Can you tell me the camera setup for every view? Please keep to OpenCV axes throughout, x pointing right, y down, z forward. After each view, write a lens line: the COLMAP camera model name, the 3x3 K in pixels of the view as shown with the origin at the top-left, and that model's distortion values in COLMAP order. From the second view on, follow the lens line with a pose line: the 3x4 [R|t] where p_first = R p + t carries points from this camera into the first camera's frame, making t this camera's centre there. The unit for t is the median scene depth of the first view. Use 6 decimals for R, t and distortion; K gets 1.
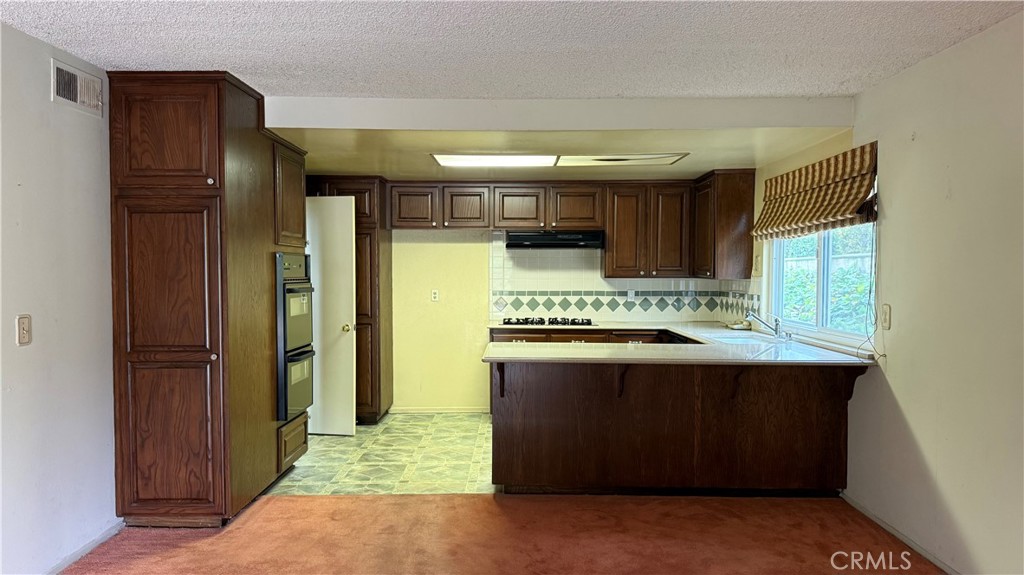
lens RADIAL K [[718.8, 0, 512.0], [0, 718.8, 287.5], [0, 0, 1]] dist [0.018595, -0.003635]
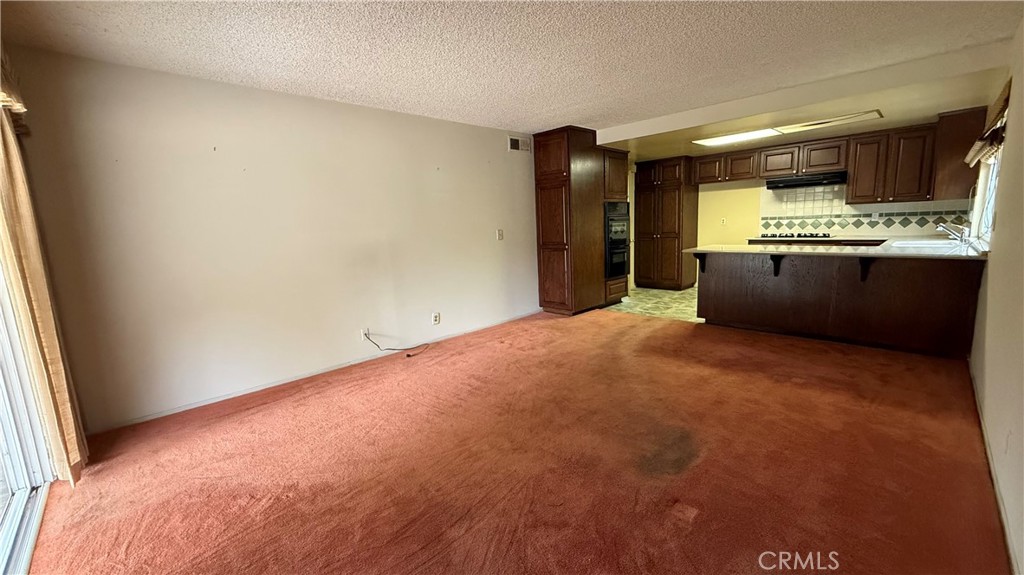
lens RADIAL K [[416.2, 0, 512.0], [0, 416.2, 287.5], [0, 0, 1]] dist [0.023801, 0.000022]
pose [[0.718637, 0.081295, -0.690617, 0.281392], [0.024177, 0.989622, 0.141649, 0.016331], [0.694965, -0.118492, 0.709214, -0.099339]]
